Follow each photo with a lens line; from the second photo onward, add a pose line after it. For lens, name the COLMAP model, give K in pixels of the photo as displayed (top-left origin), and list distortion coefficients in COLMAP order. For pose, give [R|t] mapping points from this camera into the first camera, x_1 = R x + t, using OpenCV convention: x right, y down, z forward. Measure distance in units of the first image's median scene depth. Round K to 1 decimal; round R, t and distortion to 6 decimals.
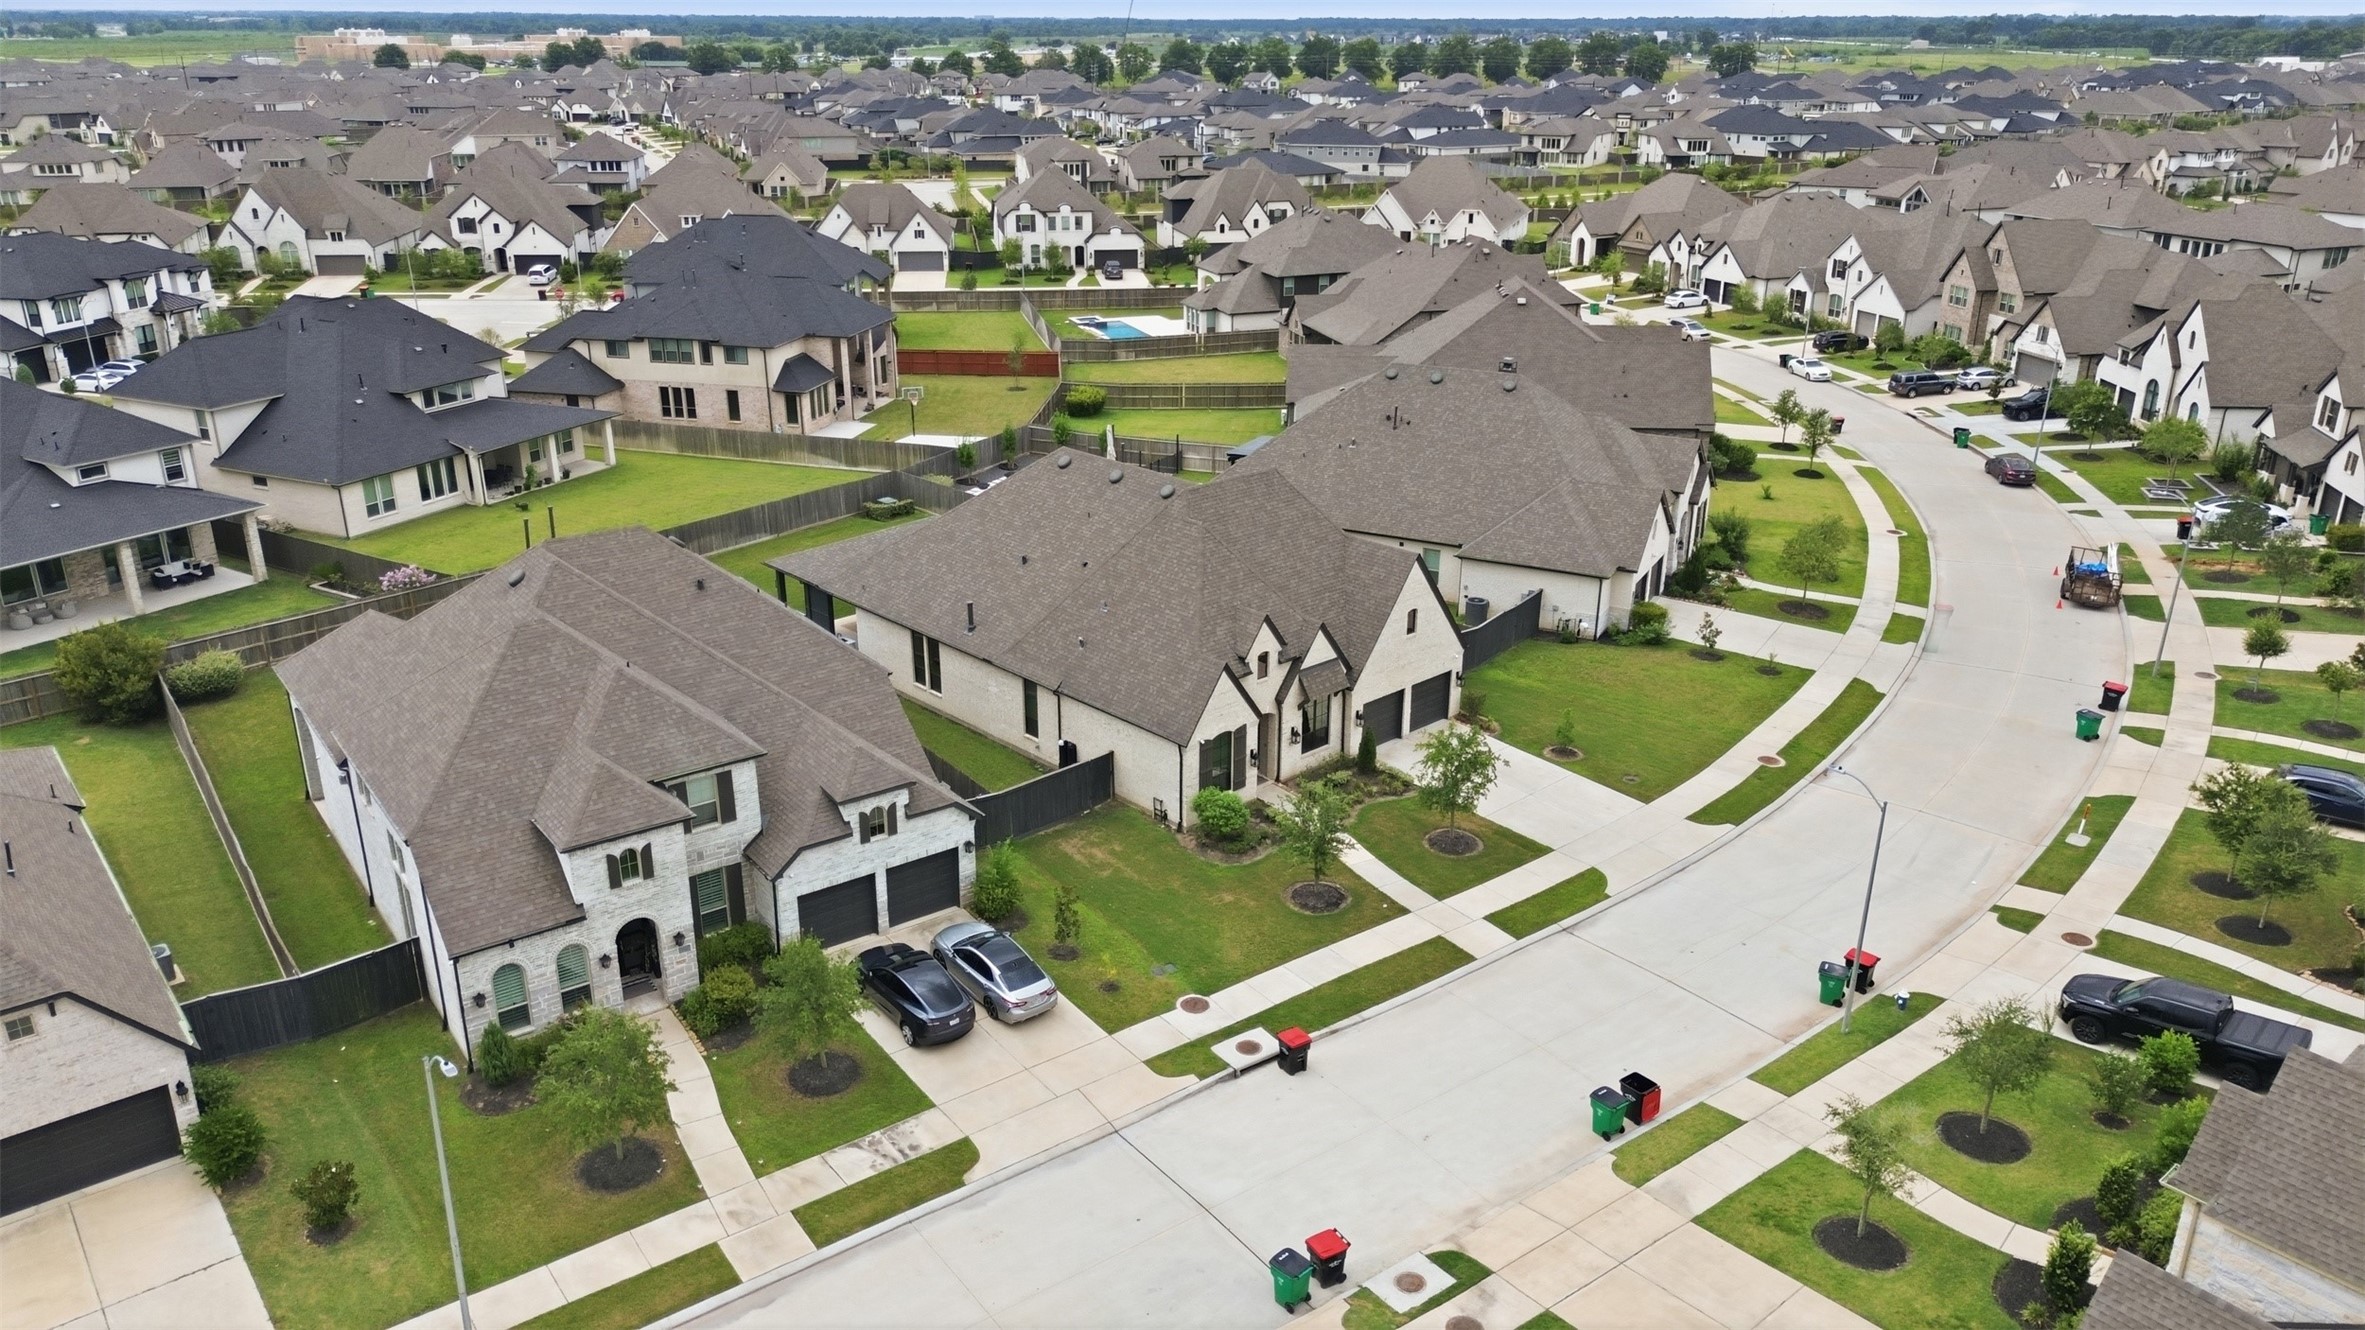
lens RADIAL K [[1673.1, 0, 1183.2], [0, 1673.1, 660.9], [0, 0, 1]] dist [0.063316, -0.059541]
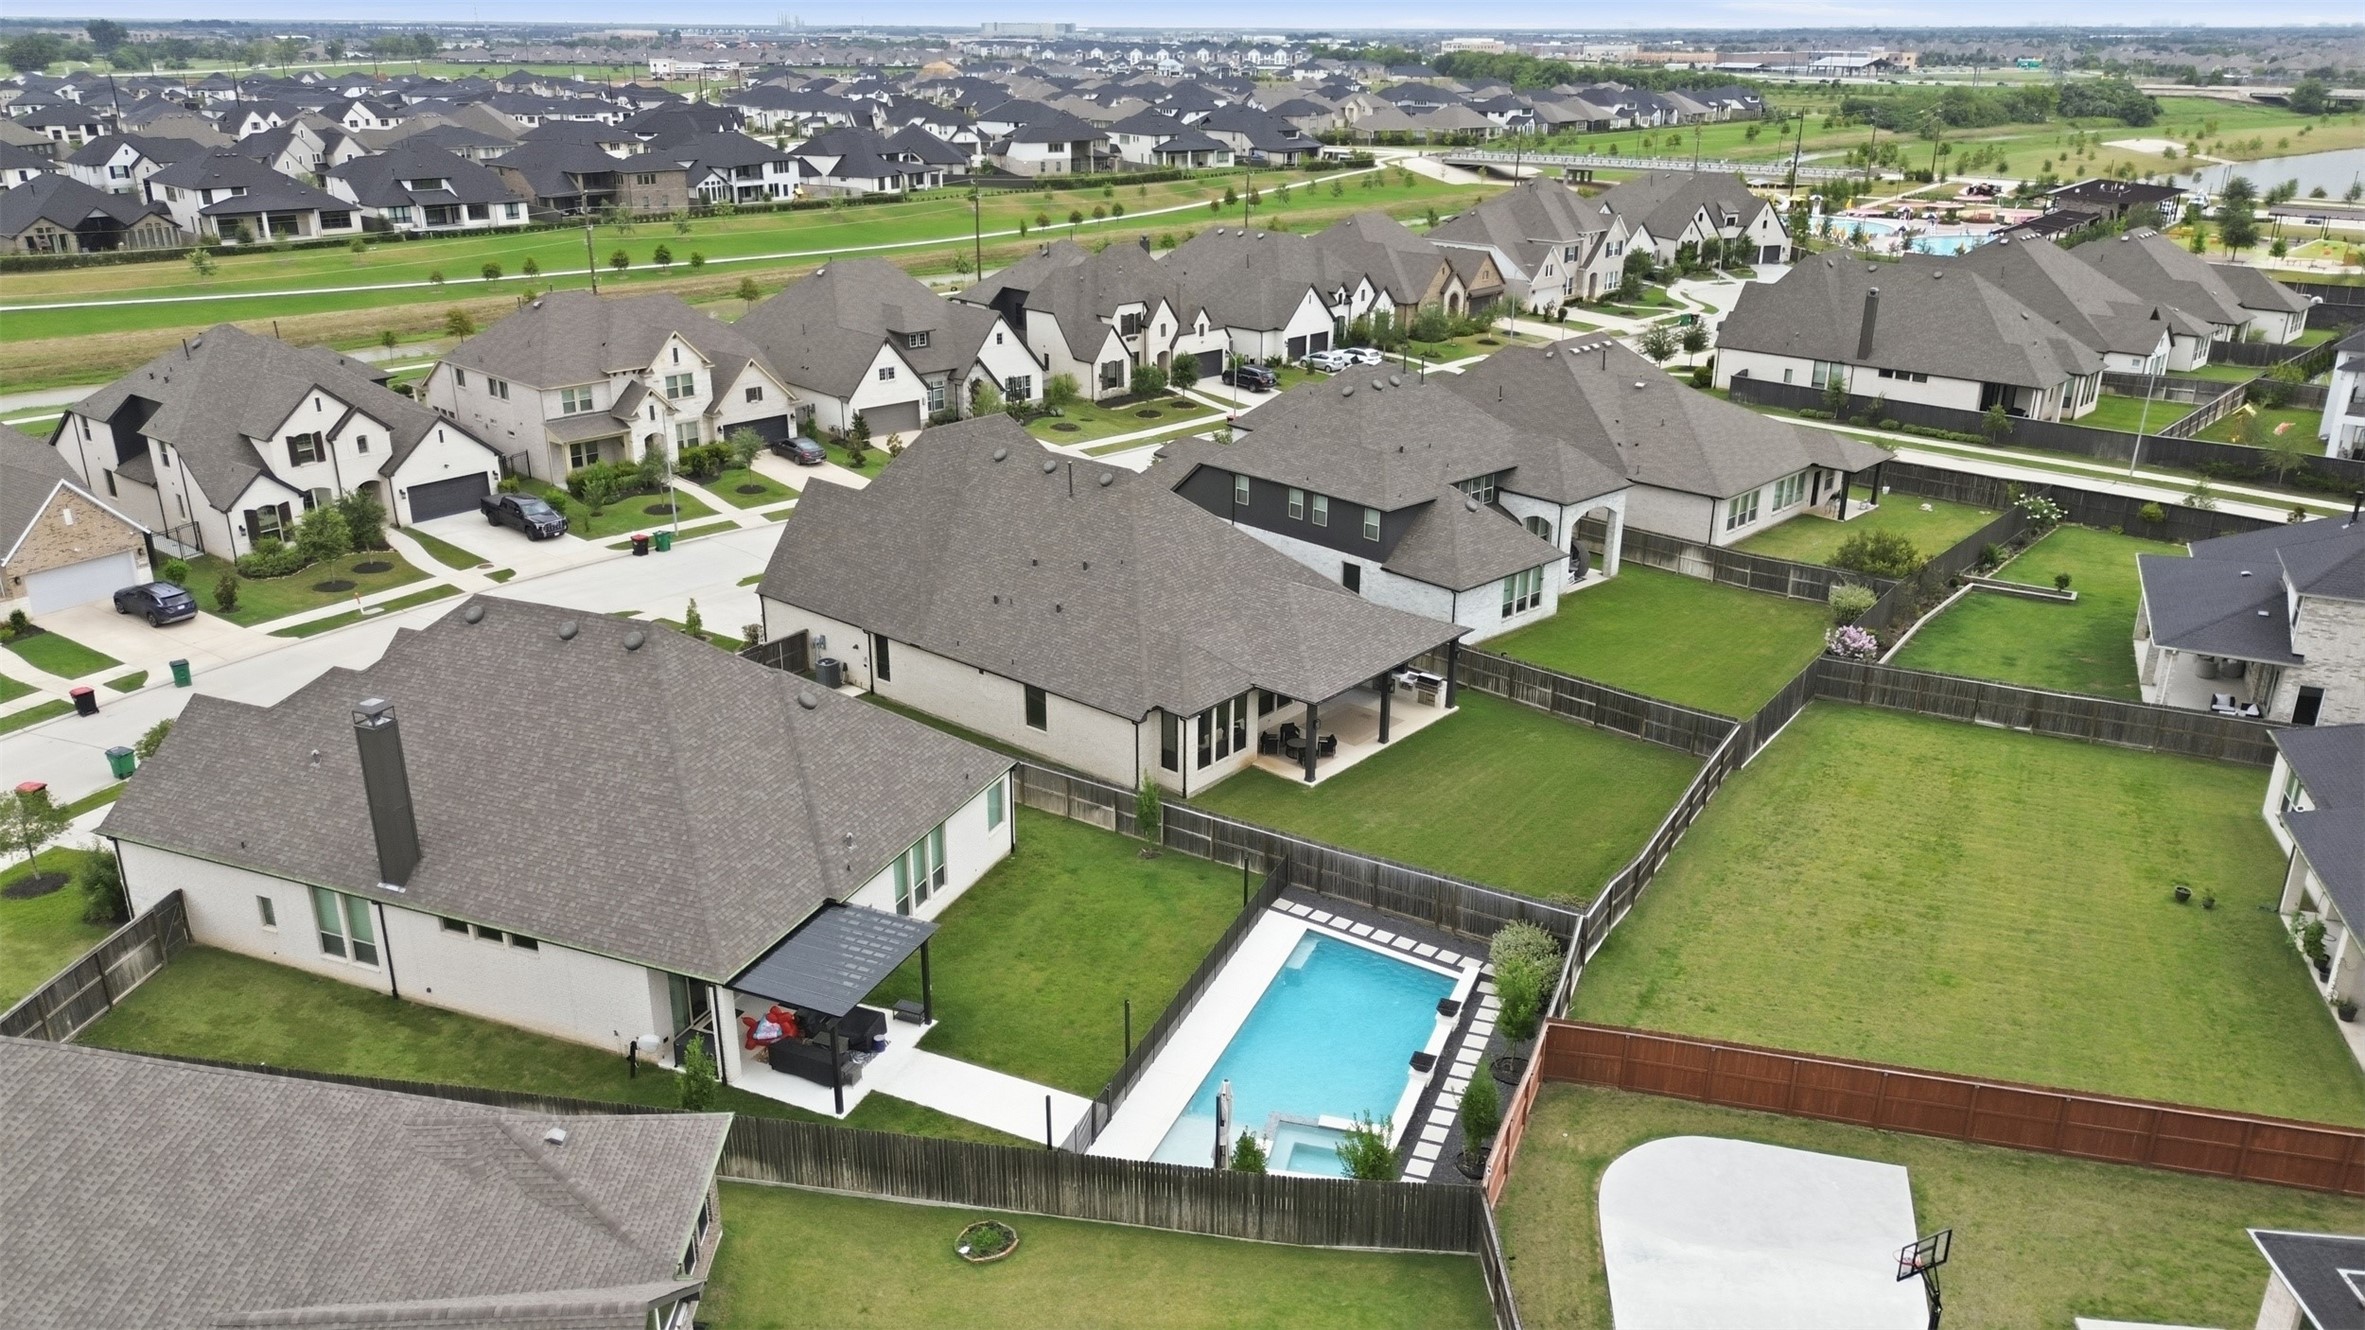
lens RADIAL K [[1673.1, 0, 1188.5], [0, 1673.1, 672.8], [0, 0, 1]] dist [0.063316, -0.059541]
pose [[-0.993506, 0.036325, -0.107823, 0.004457], [-0.044925, 0.745422, 0.665078, -0.533335], [0.104532, 0.665603, -0.738949, 1.388042]]
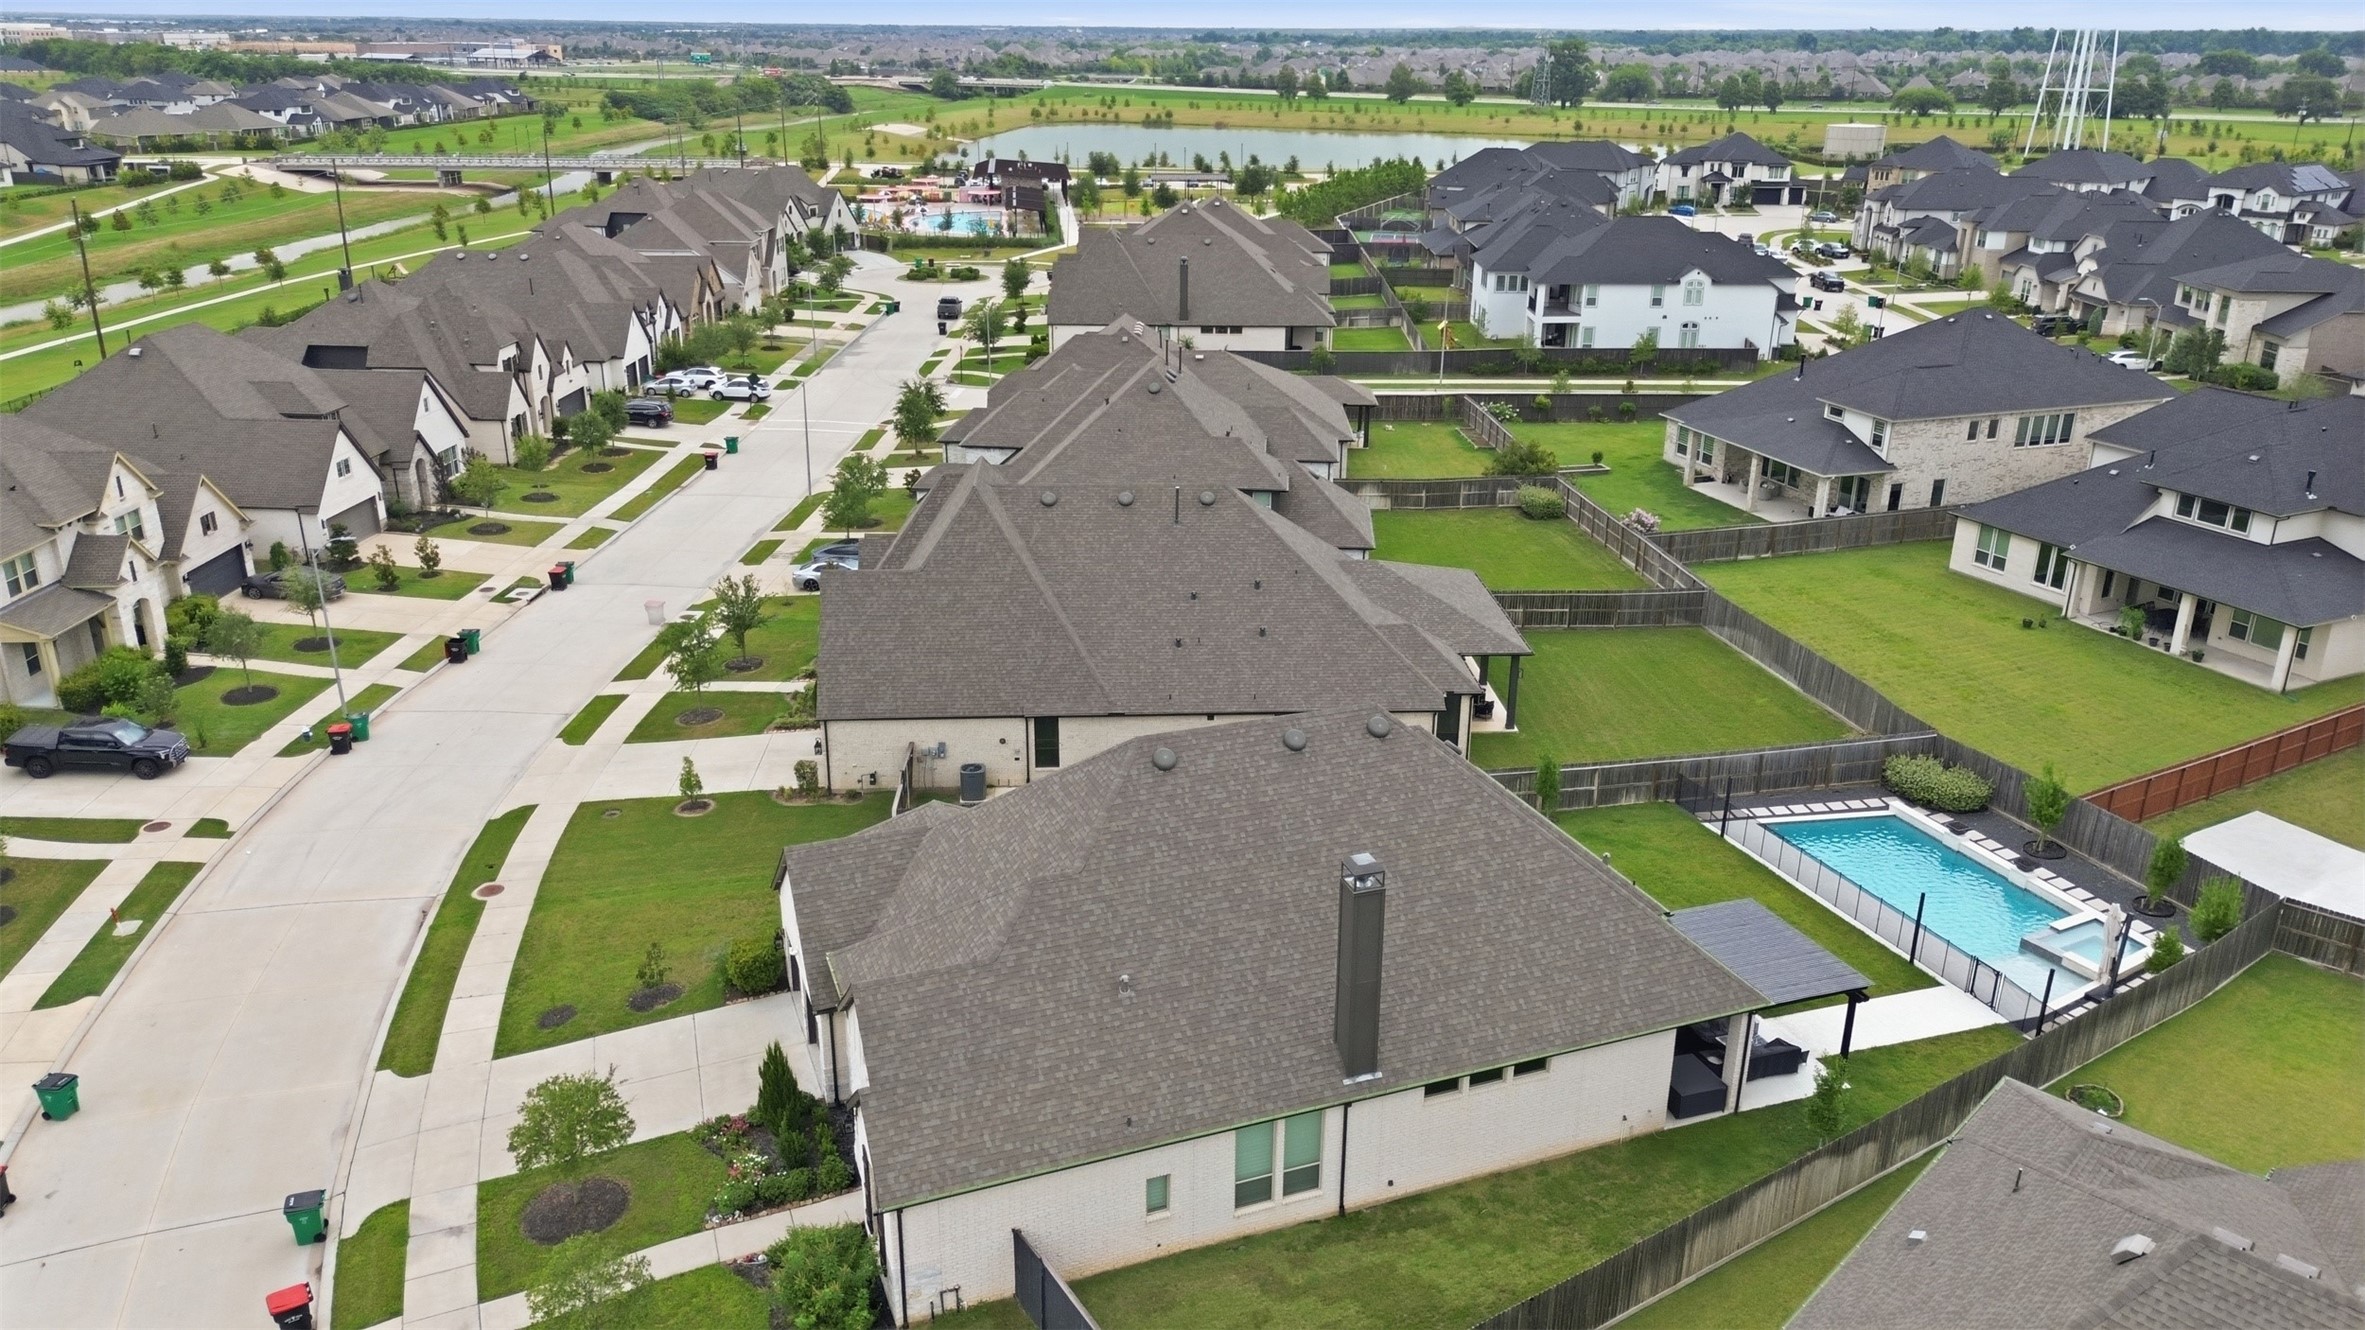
lens RADIAL K [[1673.1, 0, 1193.0], [0, 1673.1, 650.4], [0, 0, 1]] dist [0.063316, -0.059541]
pose [[-0.638817, 0.261288, -0.723630, 0.507089], [-0.282364, 0.795302, 0.536437, -0.430628], [0.715670, 0.547013, -0.434274, 1.115237]]
